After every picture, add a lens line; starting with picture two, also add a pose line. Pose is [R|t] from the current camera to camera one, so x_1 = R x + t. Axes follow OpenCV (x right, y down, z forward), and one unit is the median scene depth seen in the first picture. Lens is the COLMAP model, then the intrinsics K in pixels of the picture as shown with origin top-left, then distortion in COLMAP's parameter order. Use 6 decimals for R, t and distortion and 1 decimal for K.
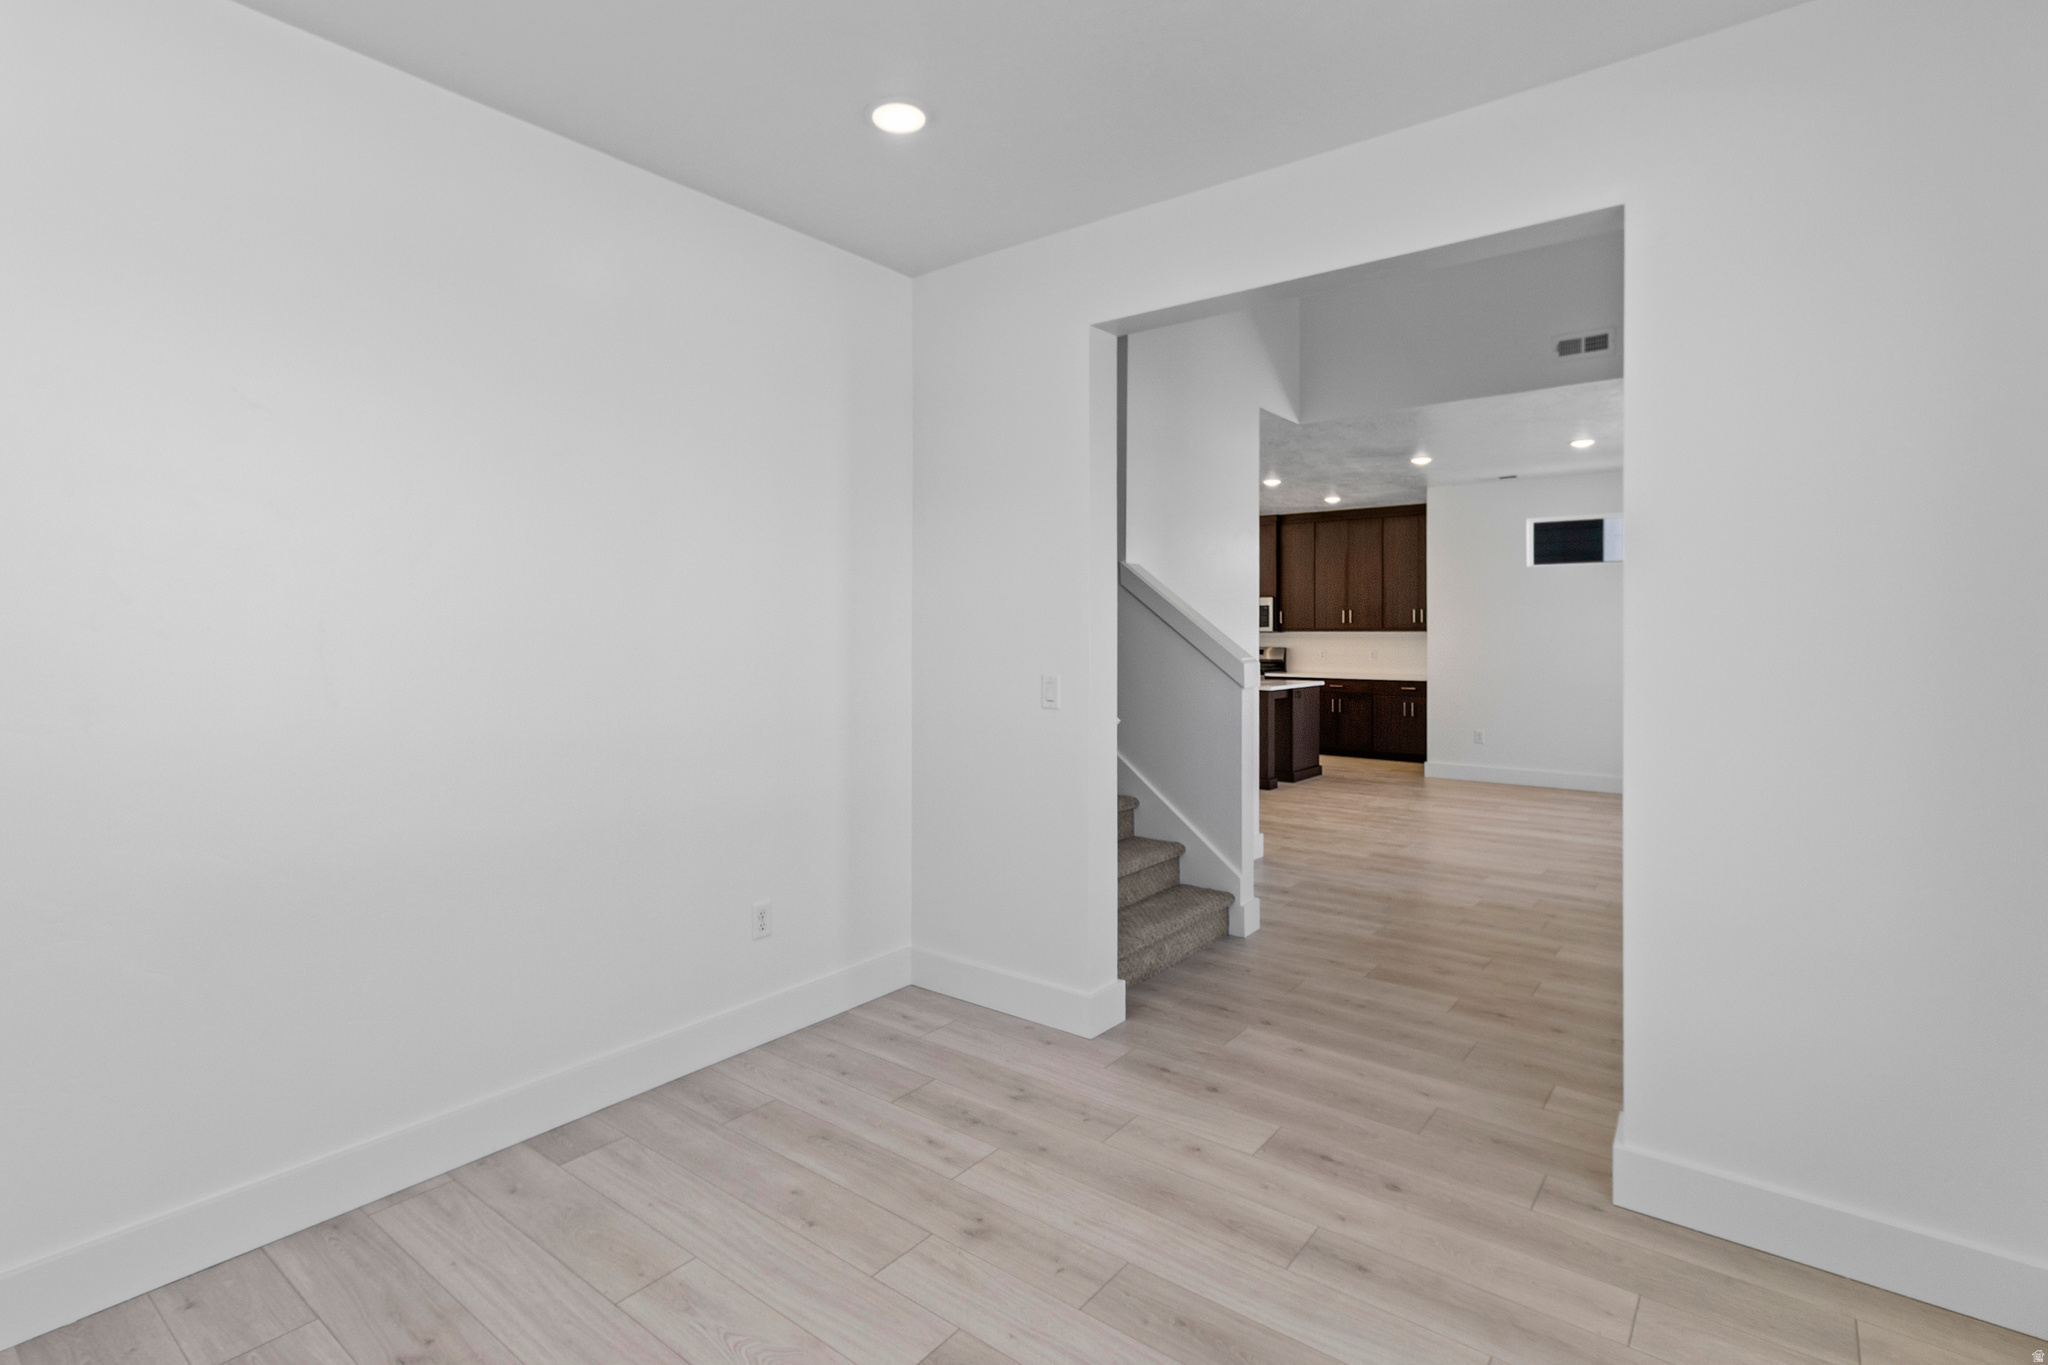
lens RADIAL K [[987.9, 0, 1022.8], [0, 987.9, 635.3], [0, 0, 1]] dist [0.001744, 0.000043]
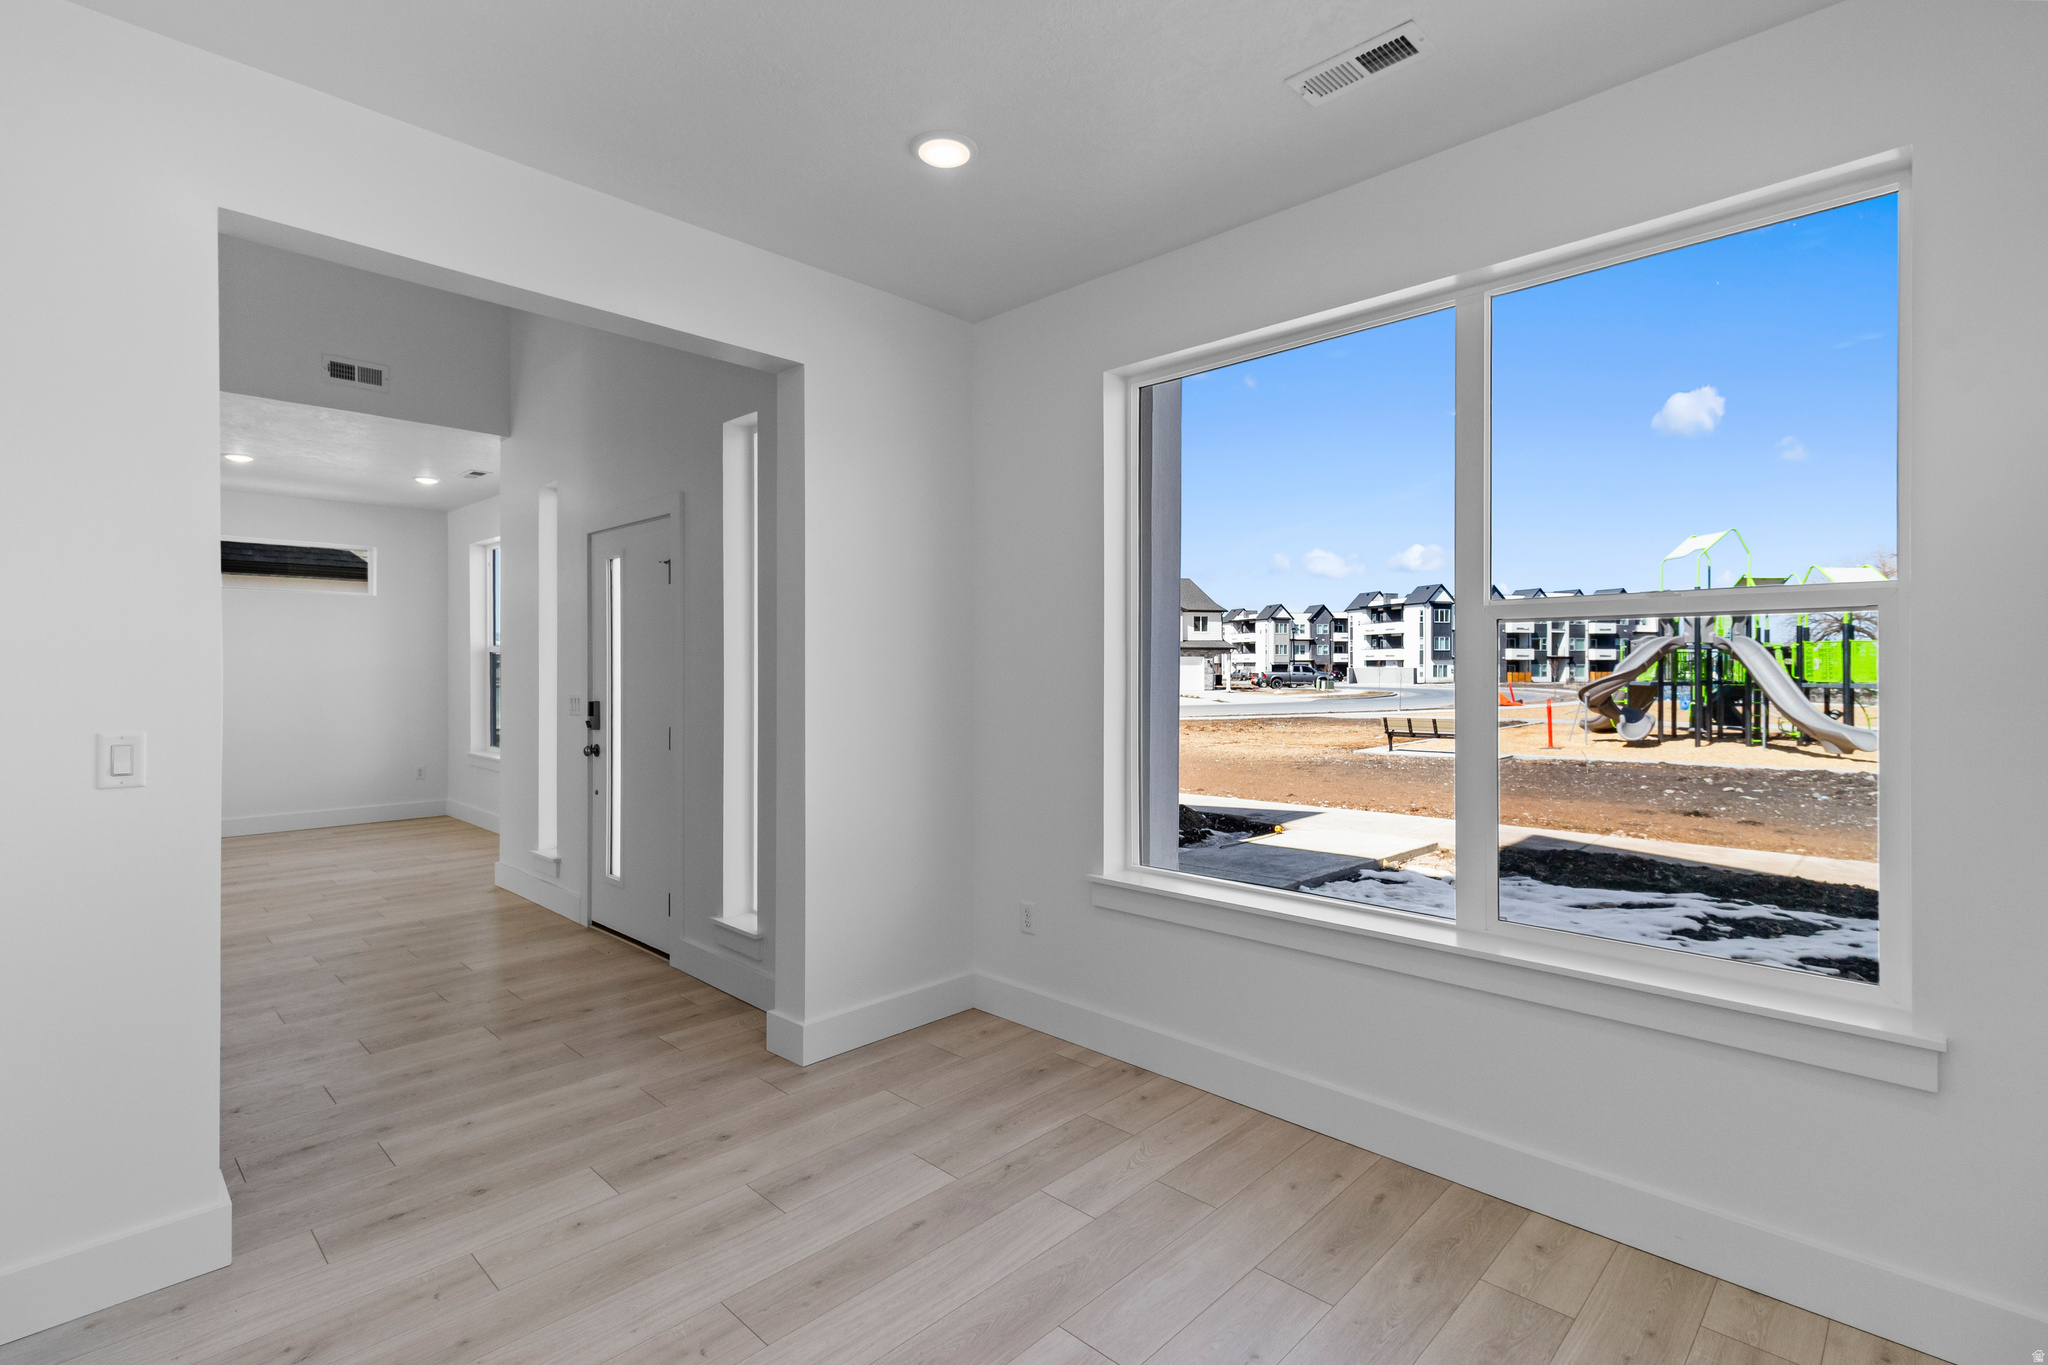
lens RADIAL K [[954.9, 0, 1023.2], [0, 954.9, 670.0], [0, 0, 1]] dist [0.008197, 0.000036]
pose [[0.109785, -0.007138, 0.993930, -0.562182], [0.004391, 0.999968, 0.006696, -0.000942], [-0.993946, 0.003629, 0.109812, 0.413286]]
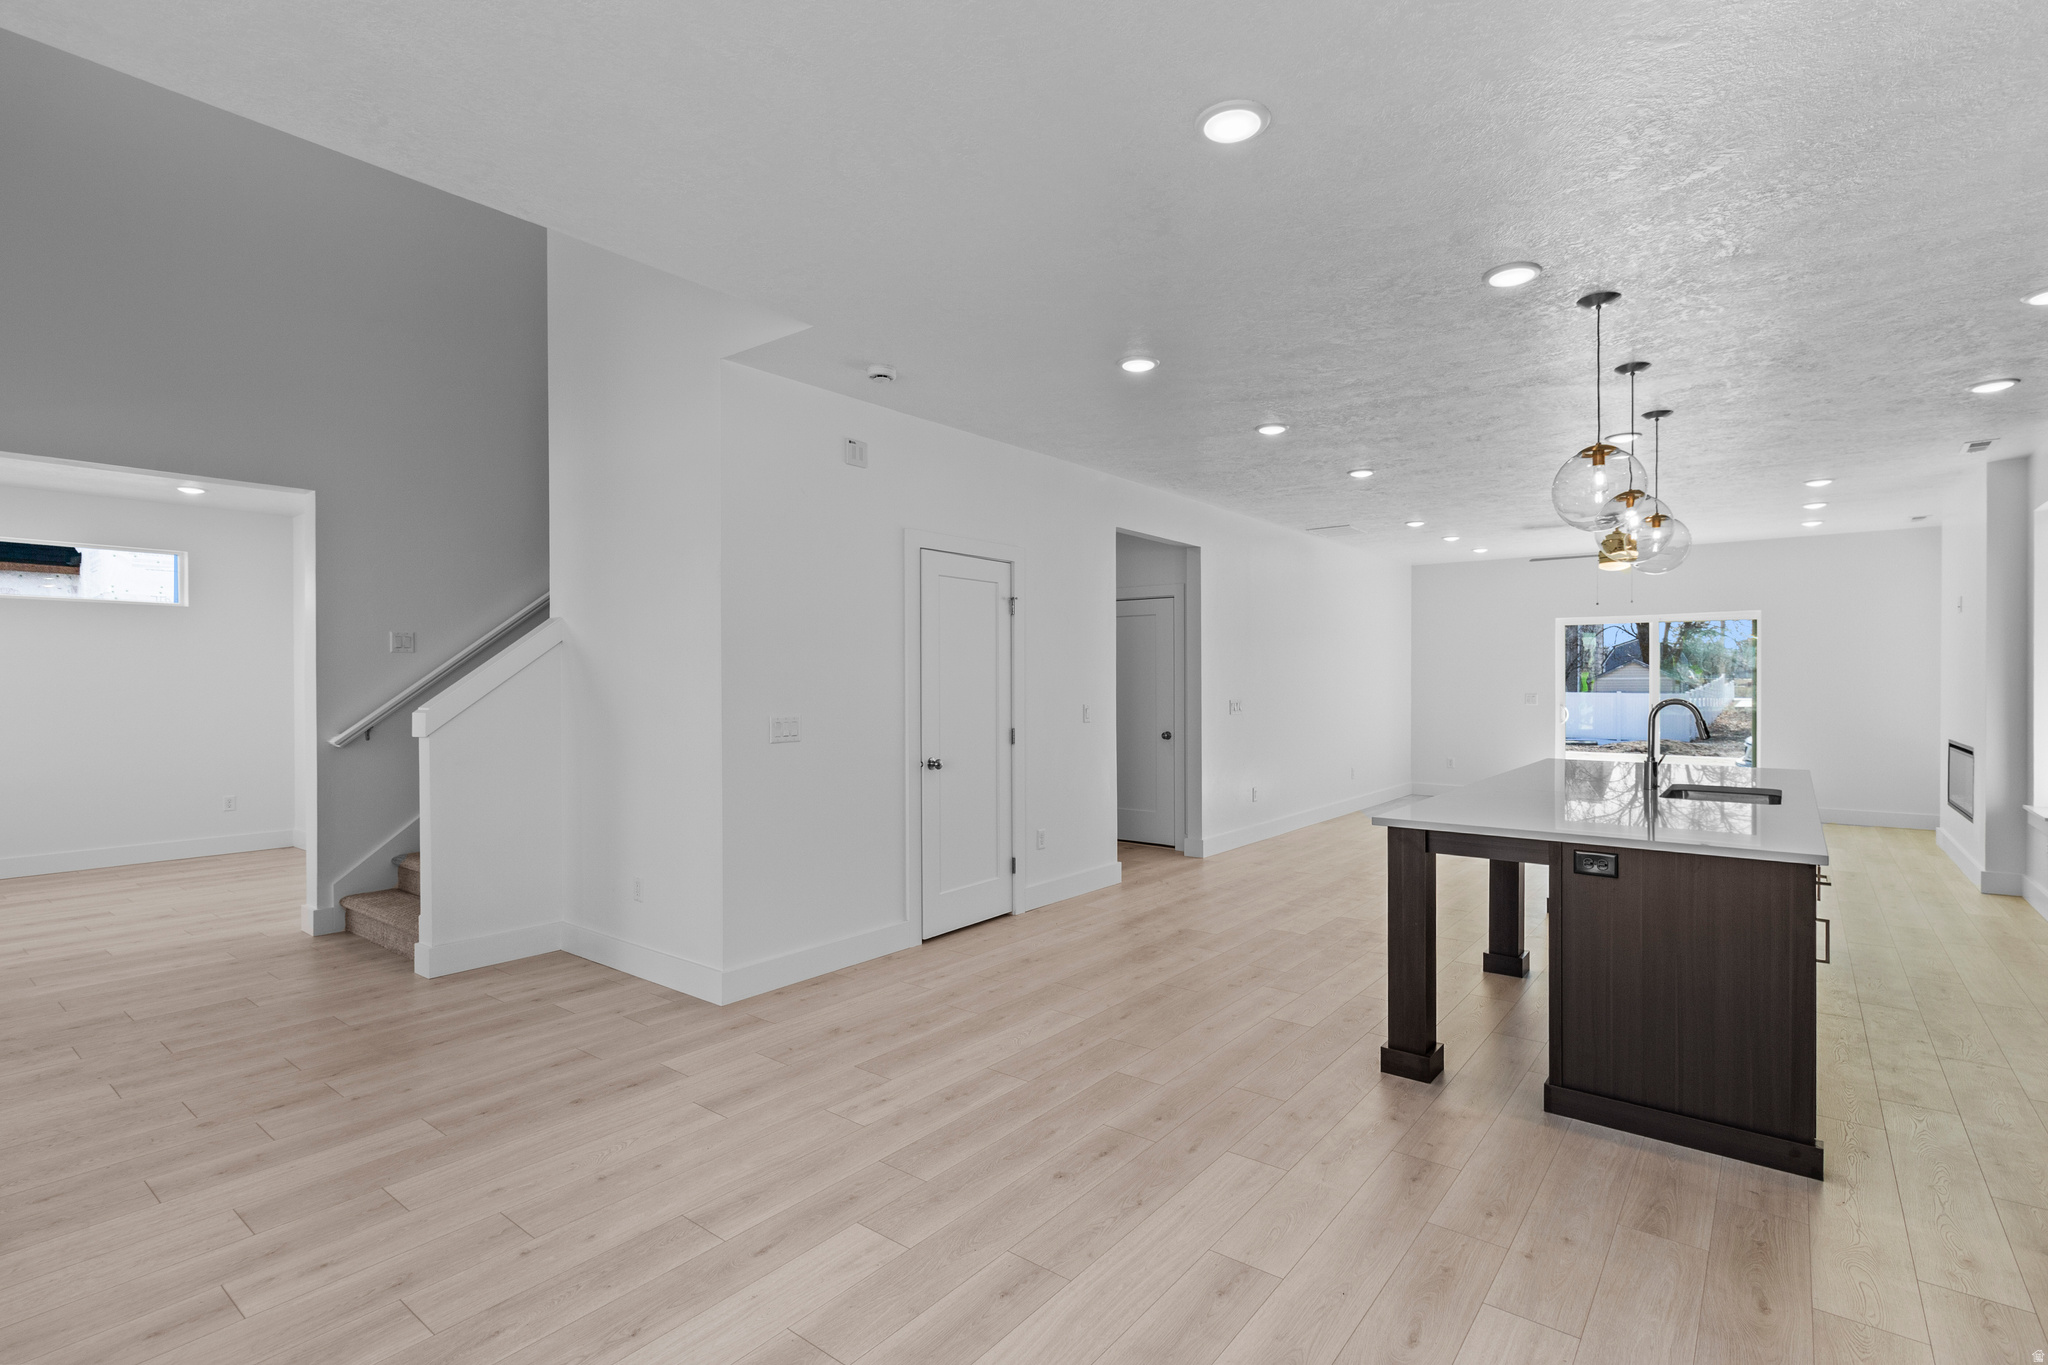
lens RADIAL K [[965.4, 0, 1035.5], [0, 965.4, 683.9], [0, 0, 1]] dist [0.003306, 0.000631]
pose [[-0.005368, 0.001402, -0.999985, 1.807395], [-0.001050, 0.999998, 0.001407, -0.006757], [0.999985, 0.001057, -0.005366, 2.400786]]
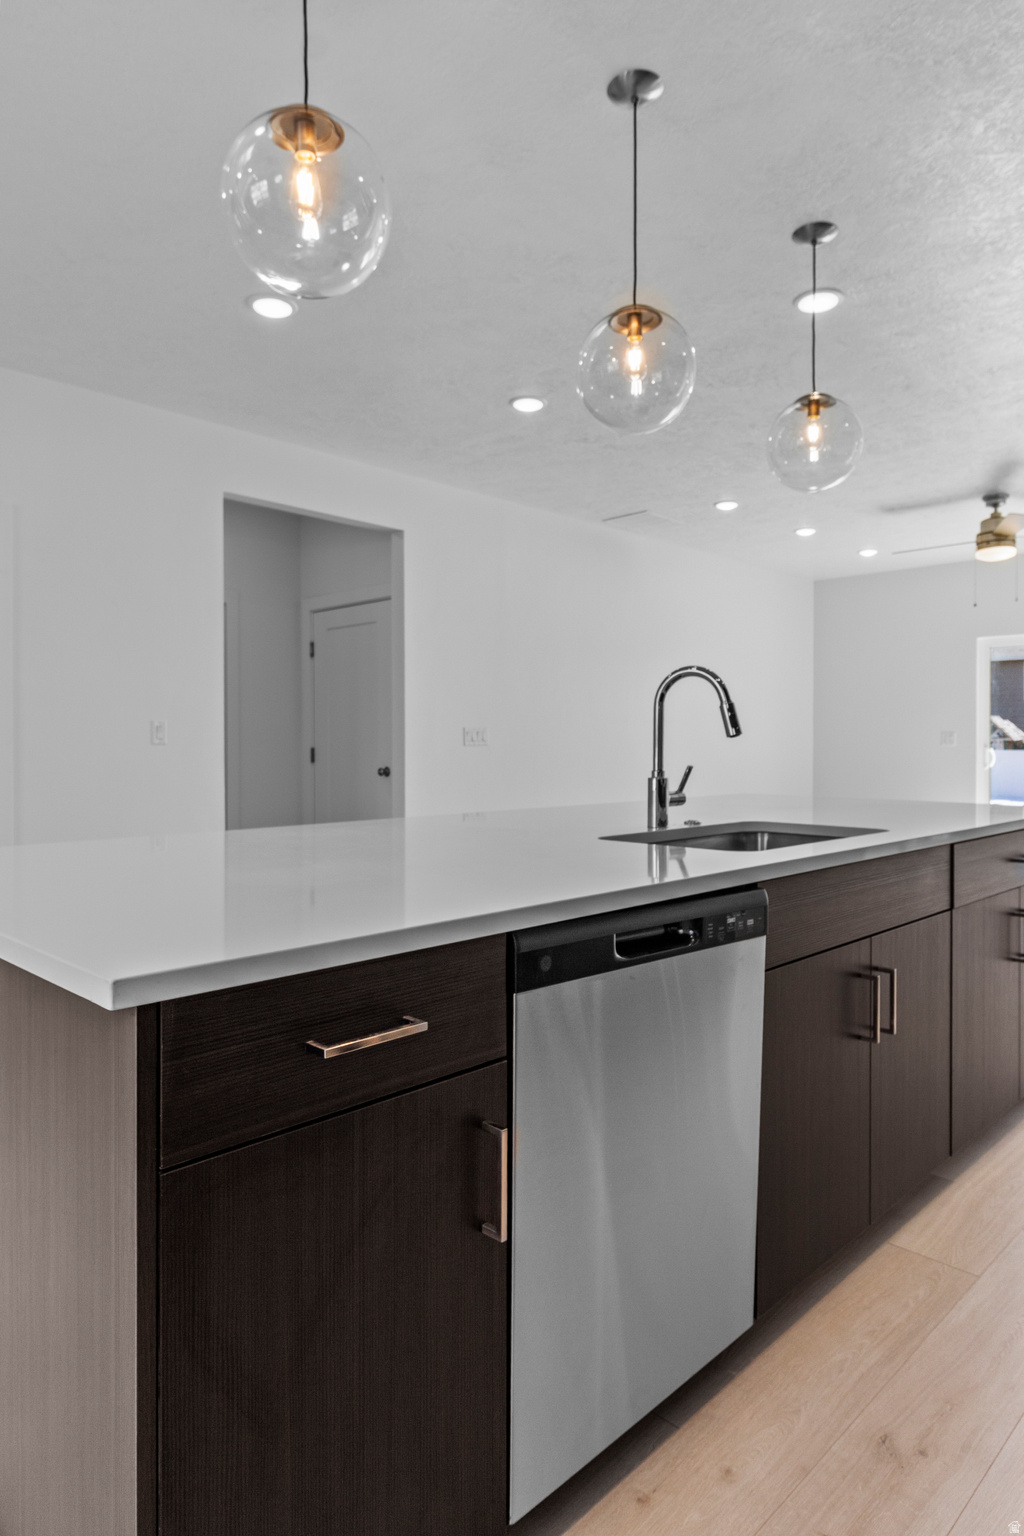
lens RADIAL K [[938.4, 0, 512.0], [0, 938.4, 768.0], [0, 0, 1]] dist [0.000342, -0.000289]
pose [[-0.123199, 0.021275, -0.992154, 1.197323], [-0.002365, 0.999761, 0.021731, 0.080713], [0.992379, 0.005024, -0.123119, 3.247668]]
